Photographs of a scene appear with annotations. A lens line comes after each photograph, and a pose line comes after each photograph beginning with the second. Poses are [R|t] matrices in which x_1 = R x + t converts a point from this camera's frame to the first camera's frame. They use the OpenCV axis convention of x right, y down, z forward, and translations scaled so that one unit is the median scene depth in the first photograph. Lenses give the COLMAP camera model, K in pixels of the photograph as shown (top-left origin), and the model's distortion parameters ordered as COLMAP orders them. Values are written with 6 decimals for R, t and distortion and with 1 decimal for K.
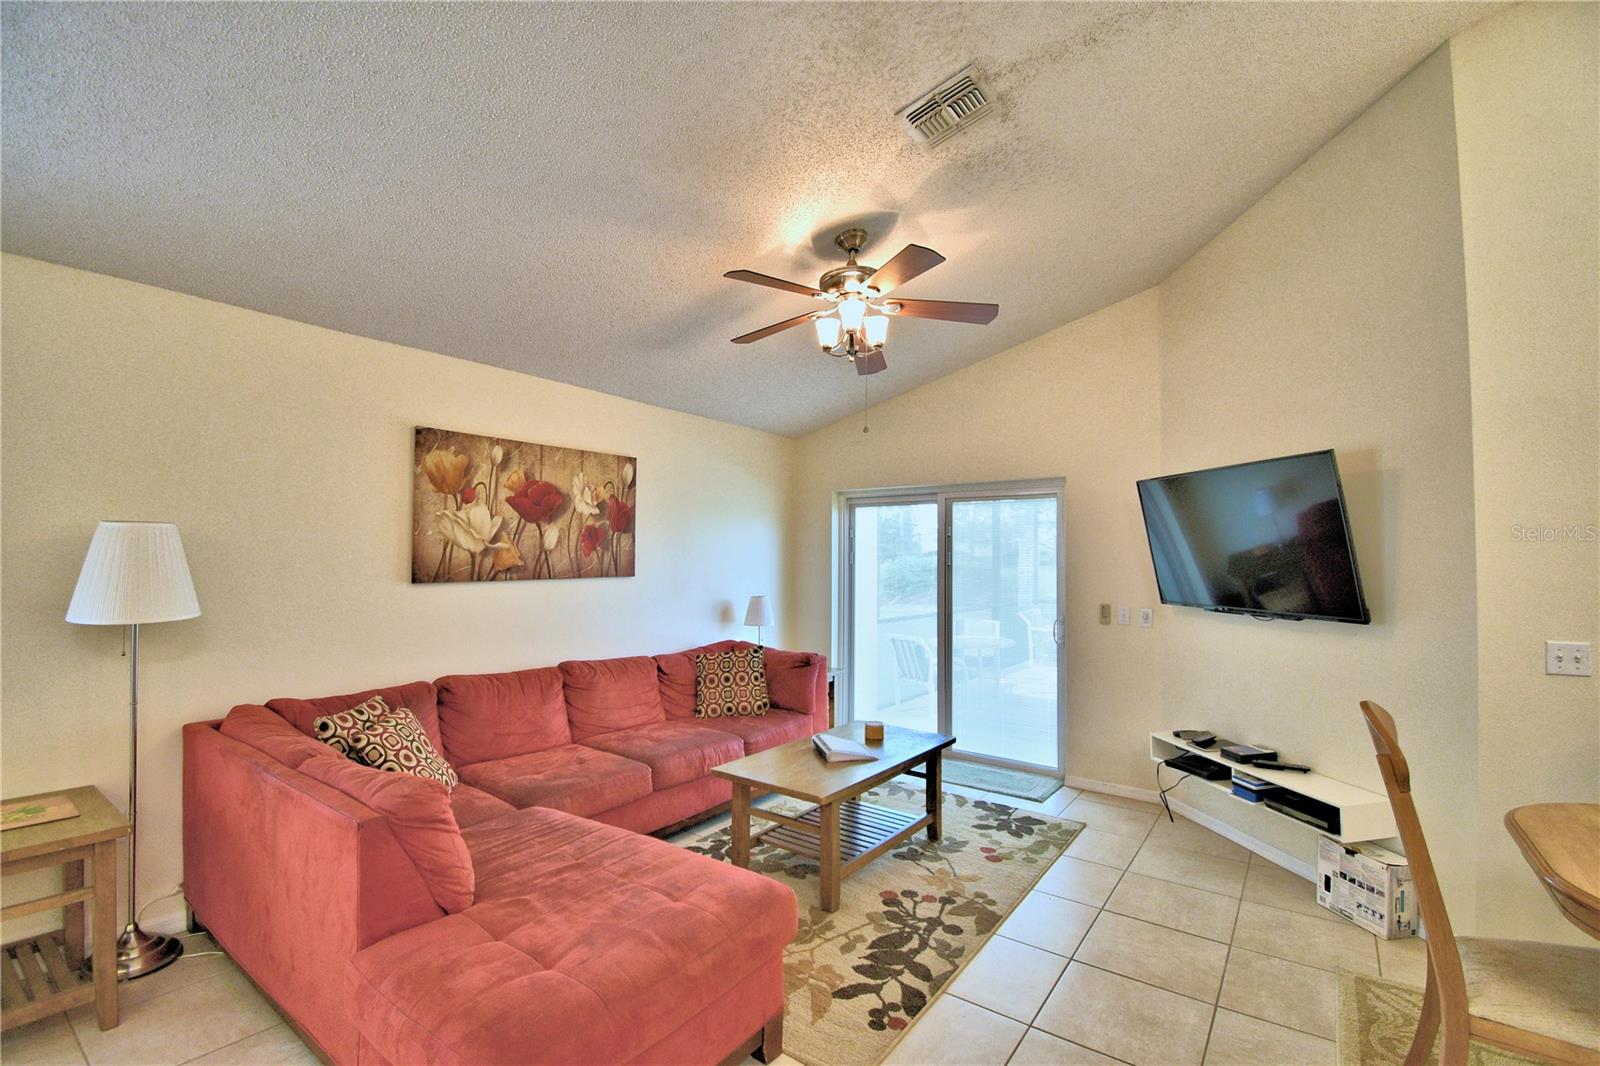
lens RADIAL K [[706.8, 0, 791.9], [0, 706.8, 535.7], [0, 0, 1]] dist [0.025488, -0.029028]
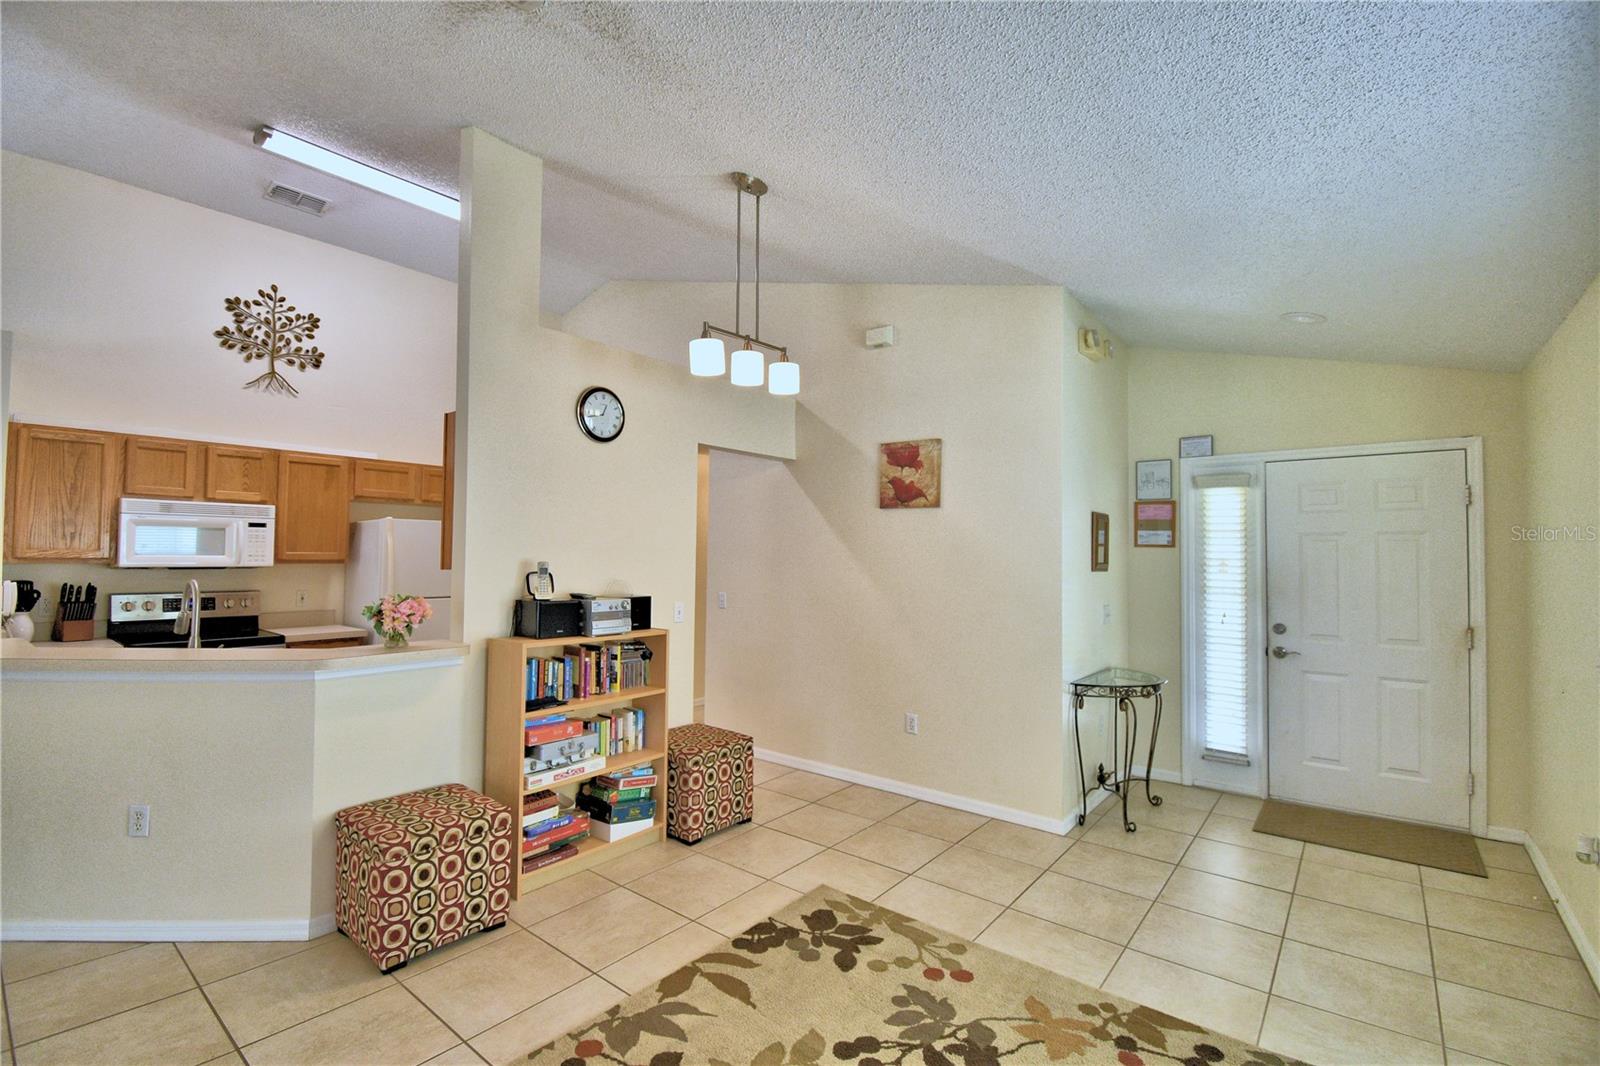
lens RADIAL K [[706.8, 0, 791.9], [0, 706.8, 535.7], [0, 0, 1]] dist [0.025488, -0.029028]
pose [[0.054446, 0.014657, 0.998409, -0.573190], [-0.041588, 0.999058, -0.012398, 0.027344], [-0.997650, -0.040847, 0.055004, 1.447230]]
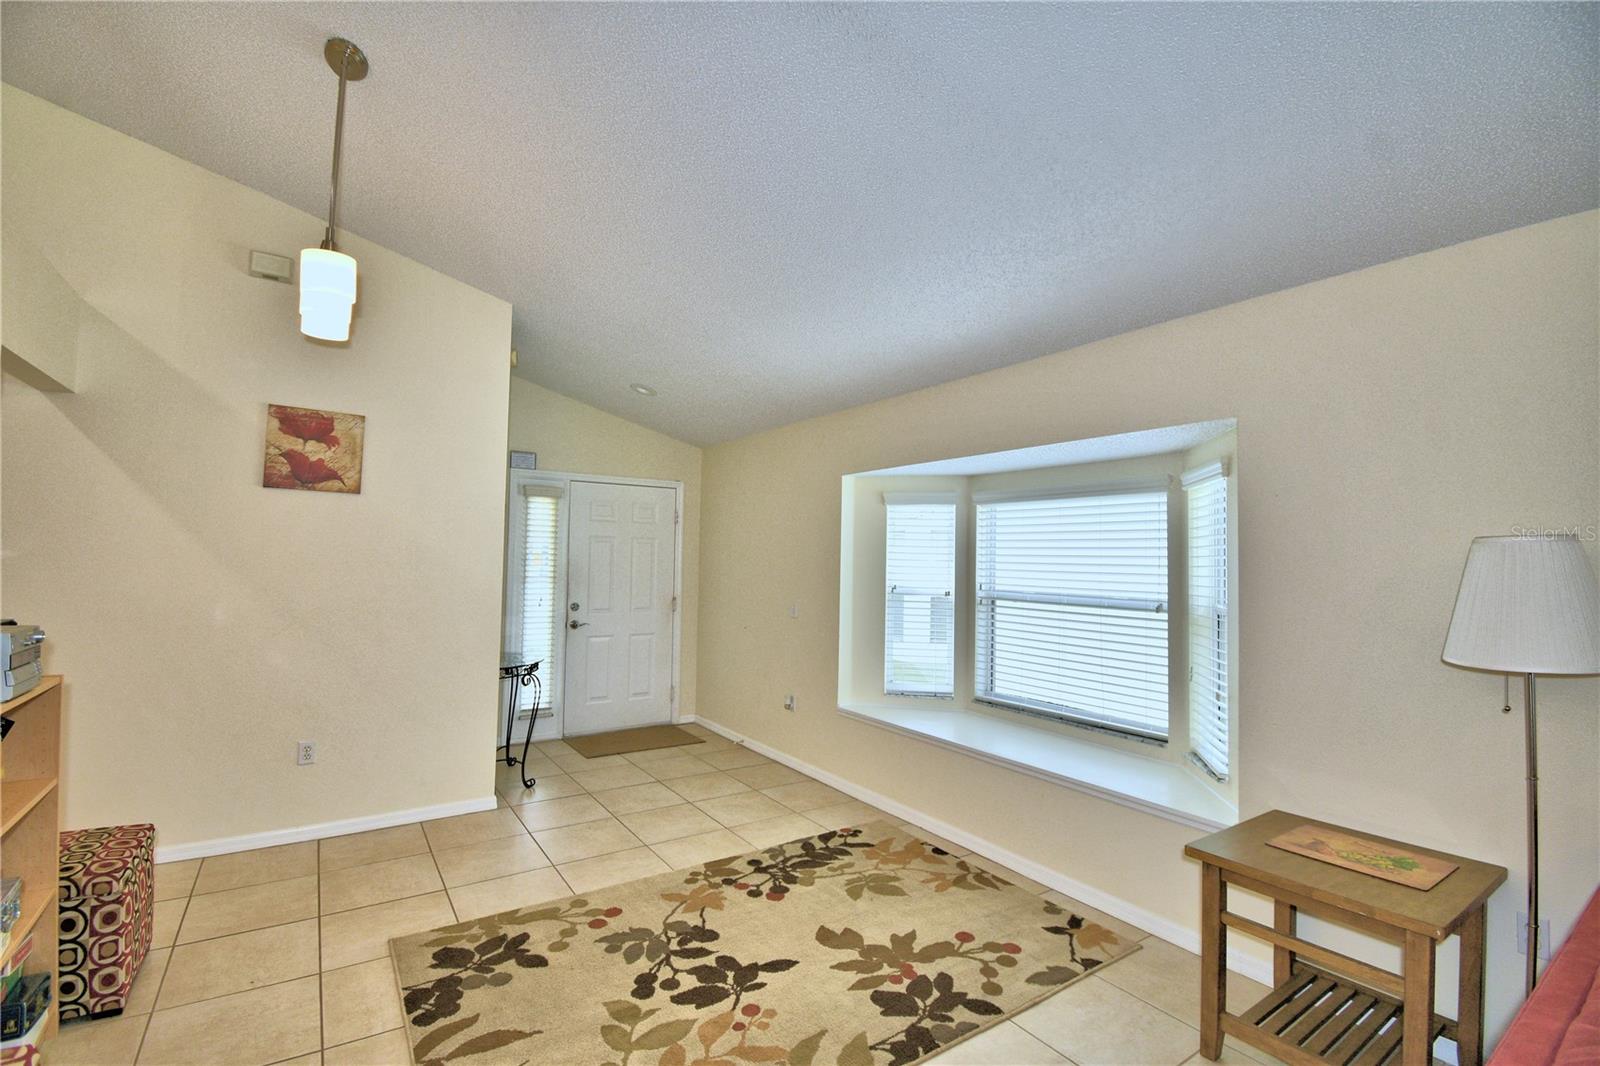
lens RADIAL K [[708.2, 0, 800.0], [0, 708.2, 533.0], [0, 0, 1]] dist [0.001933, -0.014945]
pose [[-0.942852, -0.020510, 0.332579, -0.251509], [-0.044568, 0.996898, -0.064871, 0.057274], [-0.330216, -0.075986, -0.940842, 2.210326]]
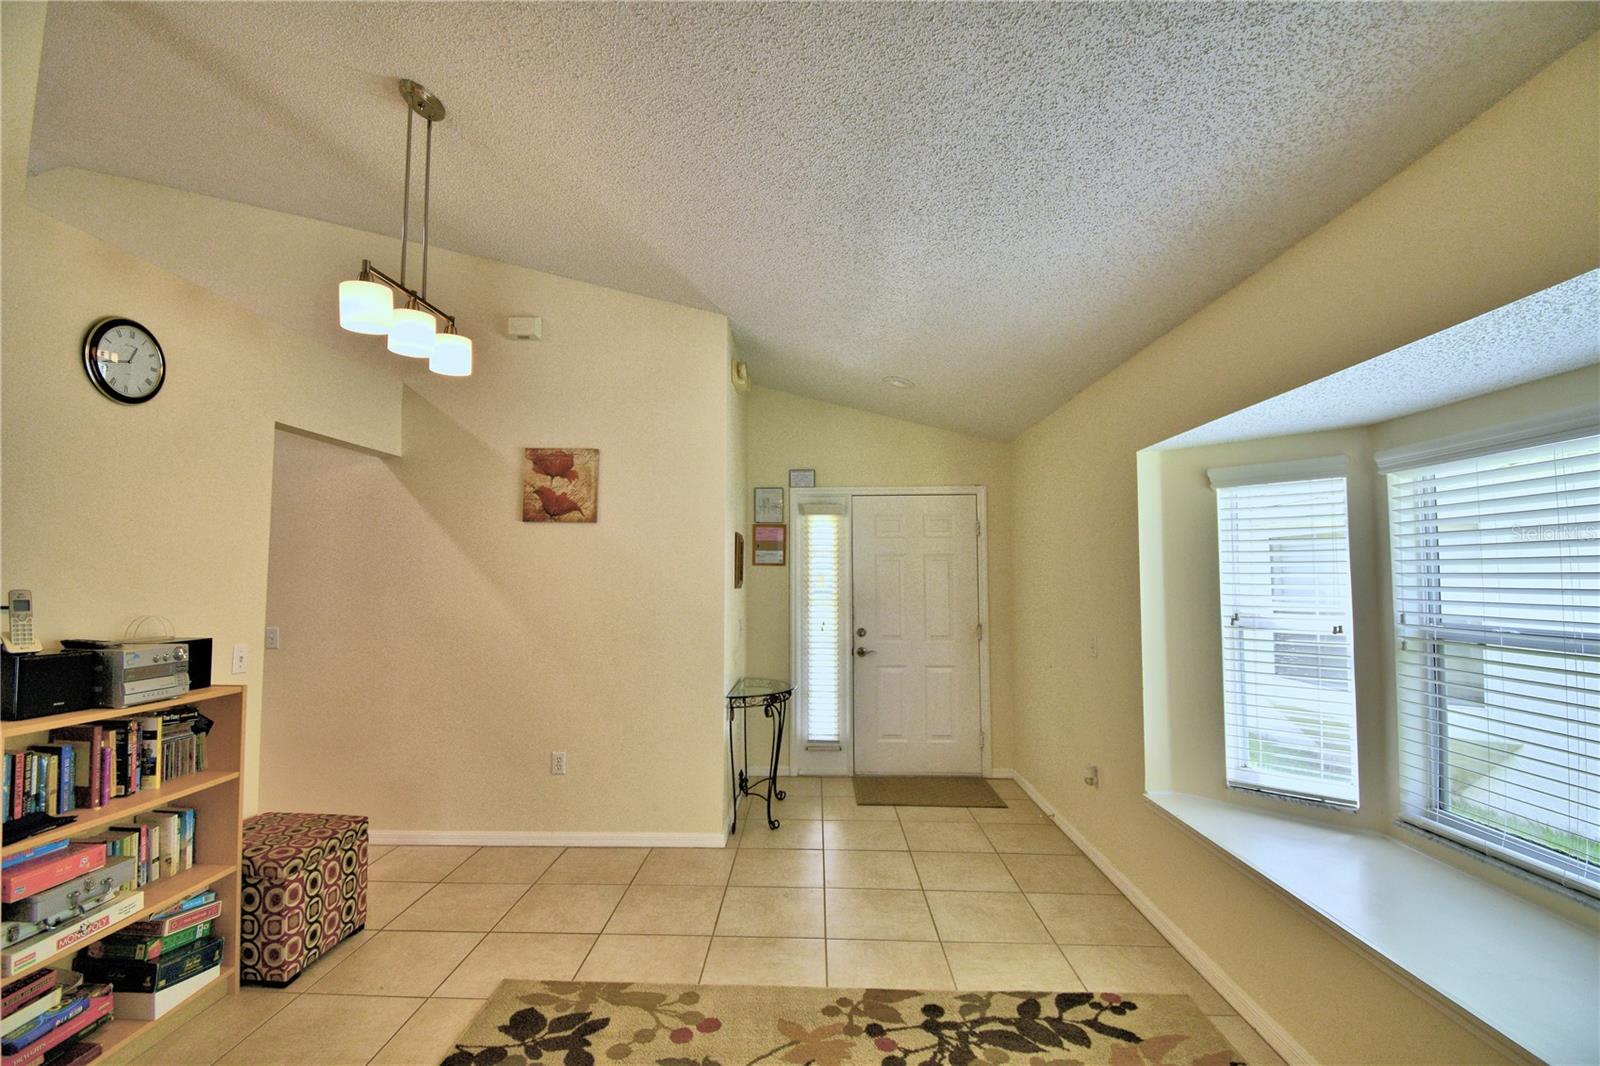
lens RADIAL K [[706.8, 0, 791.9], [0, 706.8, 535.7], [0, 0, 1]] dist [0.025488, -0.029028]
pose [[-0.561074, 0.032394, 0.827132, -0.421611], [-0.036073, 0.997328, -0.063530, 0.036145], [-0.826979, -0.065482, -0.558406, 1.688731]]
